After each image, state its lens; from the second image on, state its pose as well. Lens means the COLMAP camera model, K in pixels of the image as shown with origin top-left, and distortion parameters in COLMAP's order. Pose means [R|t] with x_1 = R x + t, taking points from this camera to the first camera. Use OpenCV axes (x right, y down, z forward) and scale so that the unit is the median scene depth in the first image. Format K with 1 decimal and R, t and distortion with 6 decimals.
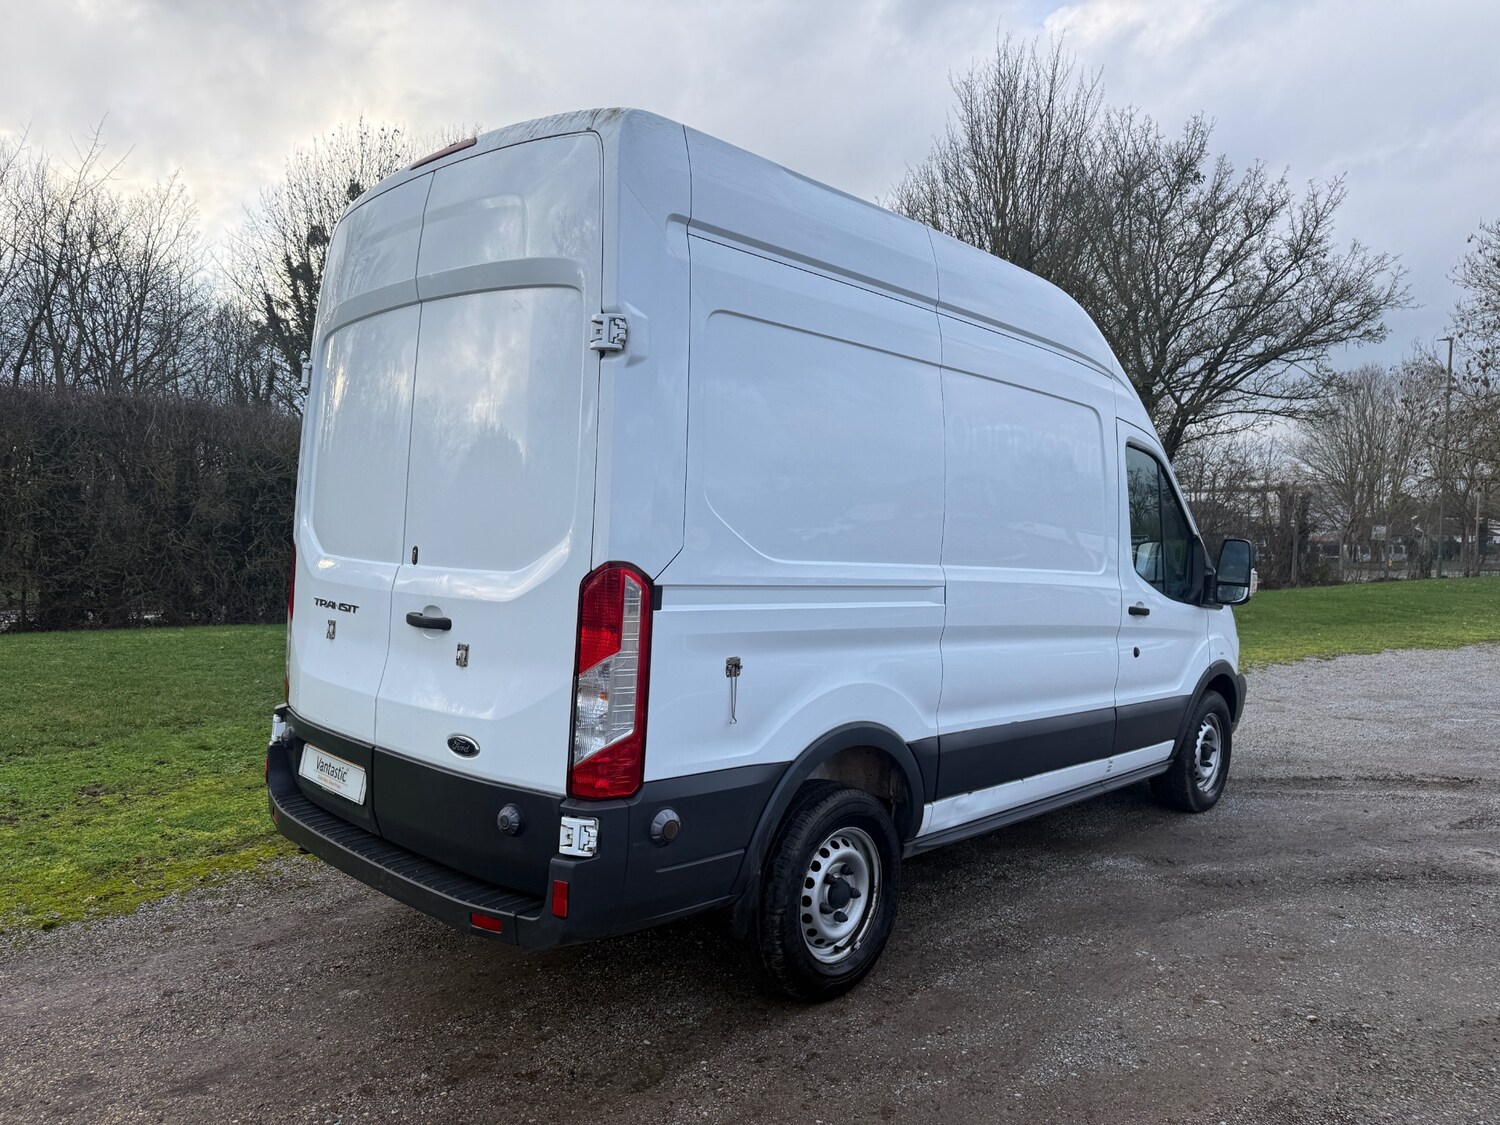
lens RADIAL K [[1067.0, 0, 747.5], [0, 1067.0, 574.3], [0, 0, 1]] dist [0.040553, -0.036240]
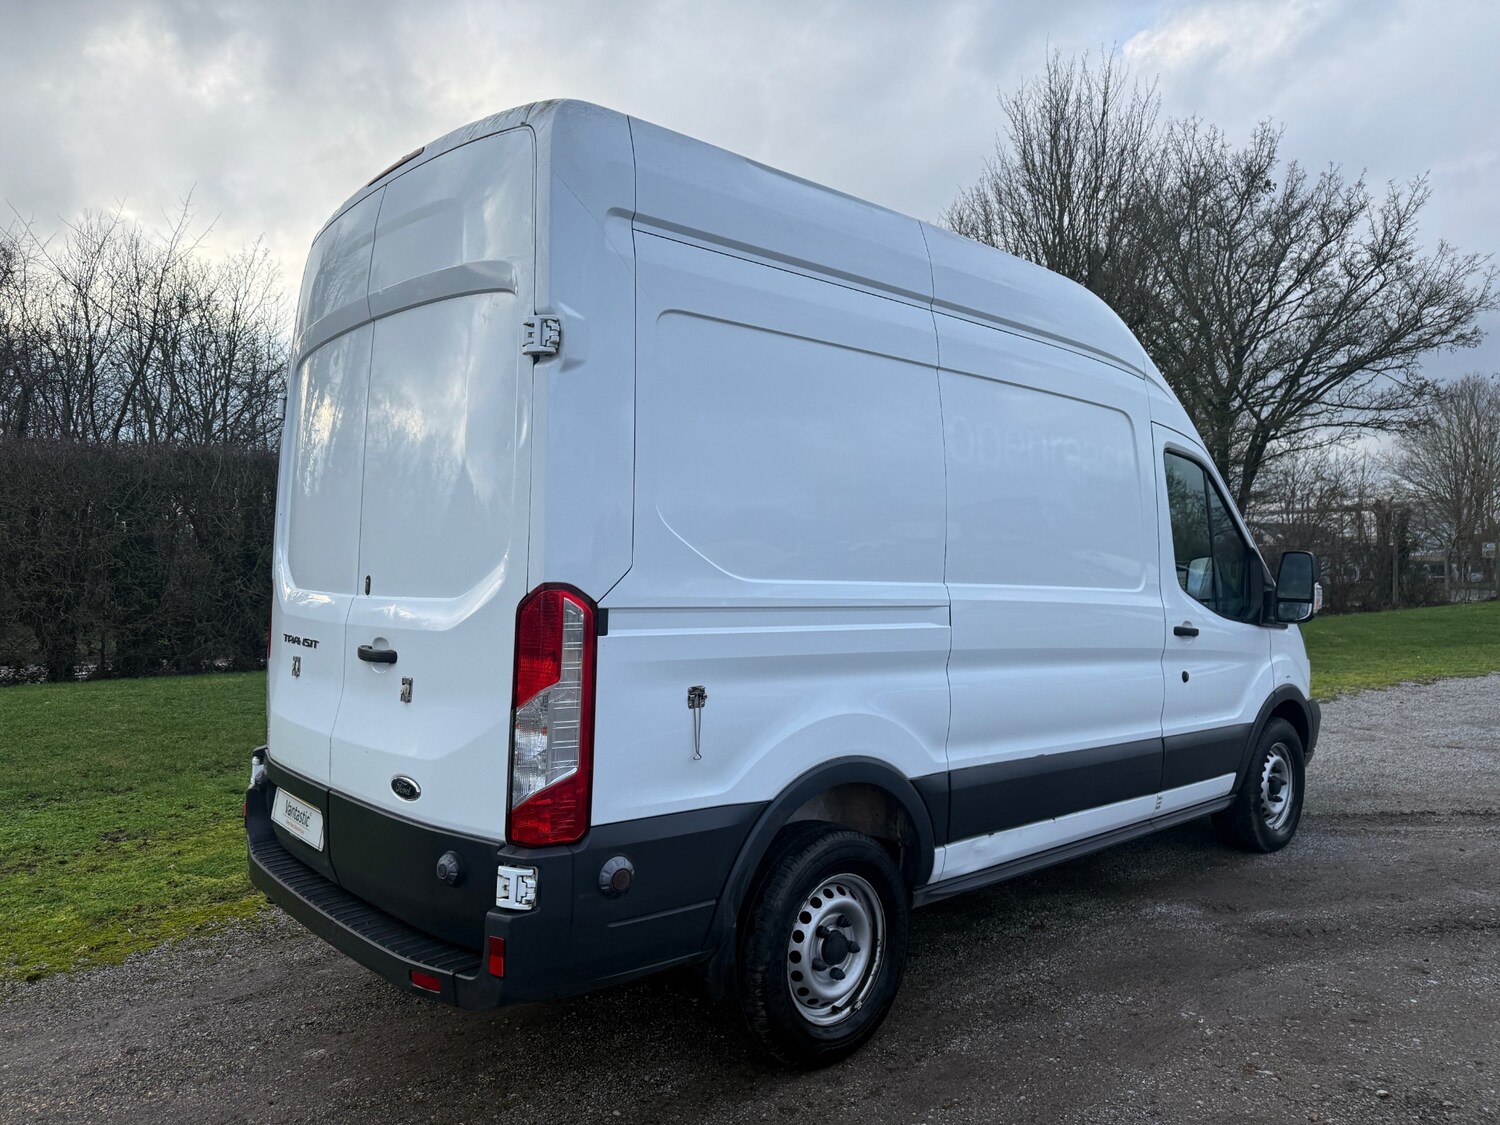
lens RADIAL K [[1072.9, 0, 739.8], [0, 1072.9, 572.8], [0, 0, 1]] dist [0.012795, -0.003884]
pose [[0.996434, -0.026327, -0.080160, 0.065396], [0.023429, 0.999045, -0.036871, 0.009960], [0.081054, 0.034862, 0.996100, 0.058265]]
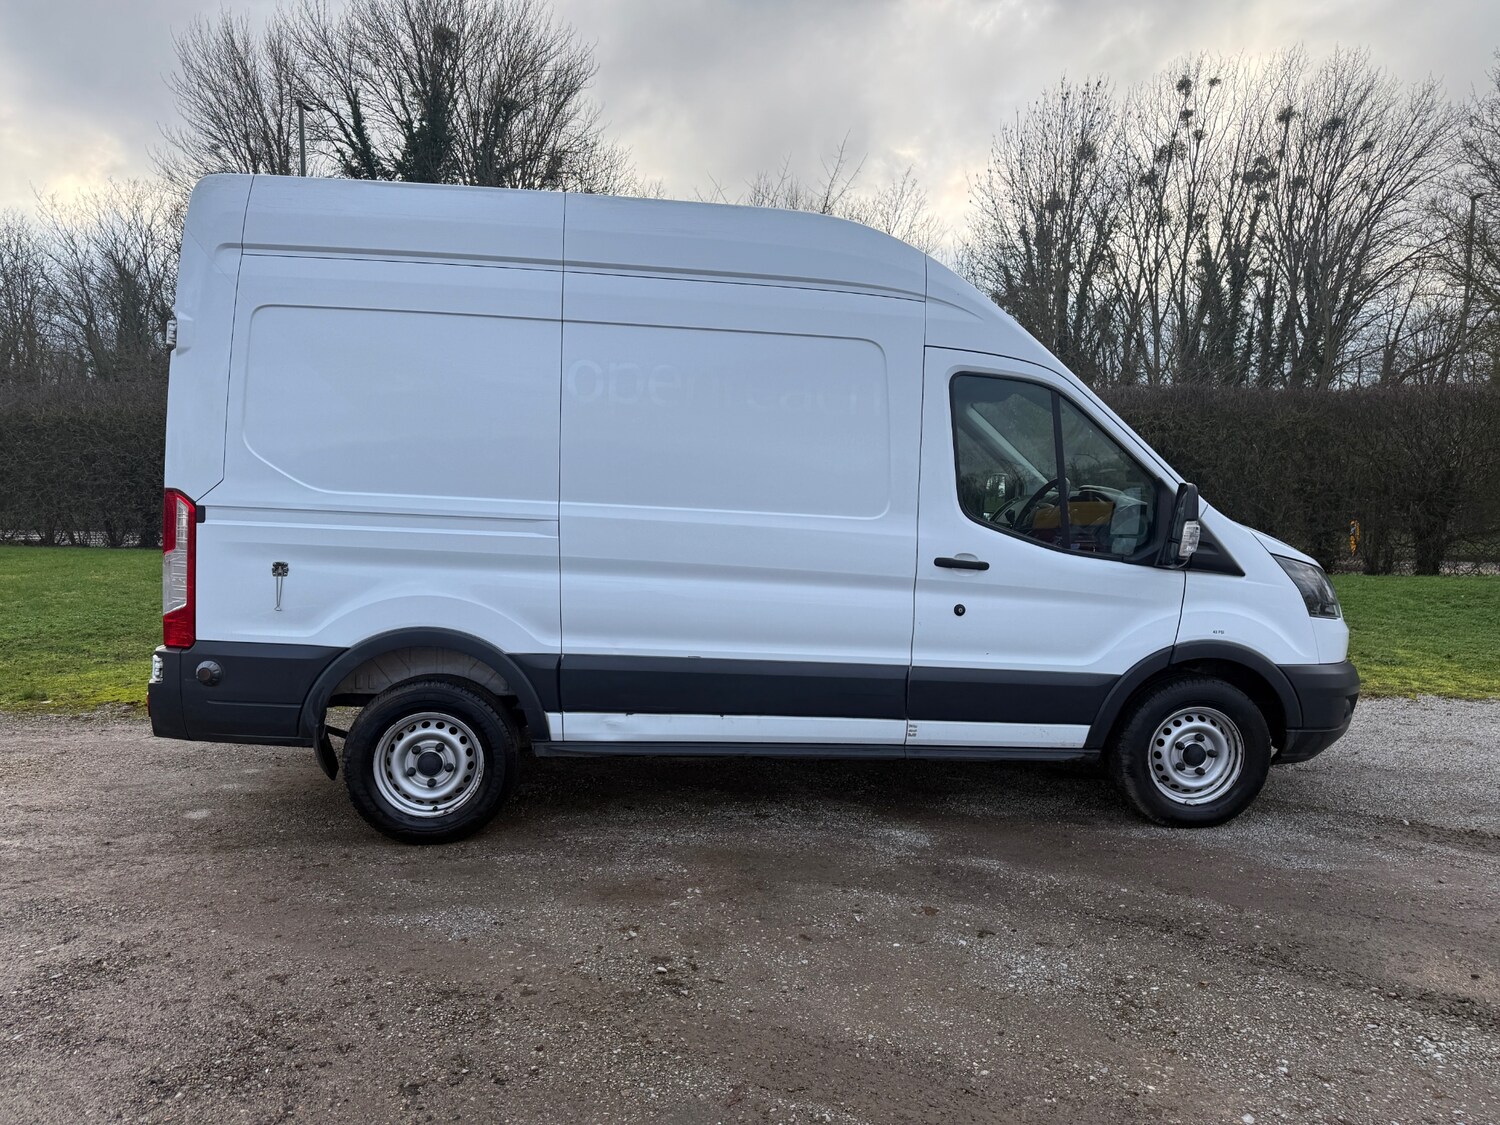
lens RADIAL K [[1067.0, 0, 747.5], [0, 1067.0, 574.3], [0, 0, 1]] dist [0.040553, -0.036240]
pose [[0.743807, 0.057316, -0.665932, 0.883496], [-0.030769, 0.998197, 0.051546, 0.003104], [0.667686, -0.017850, 0.744229, 0.248052]]
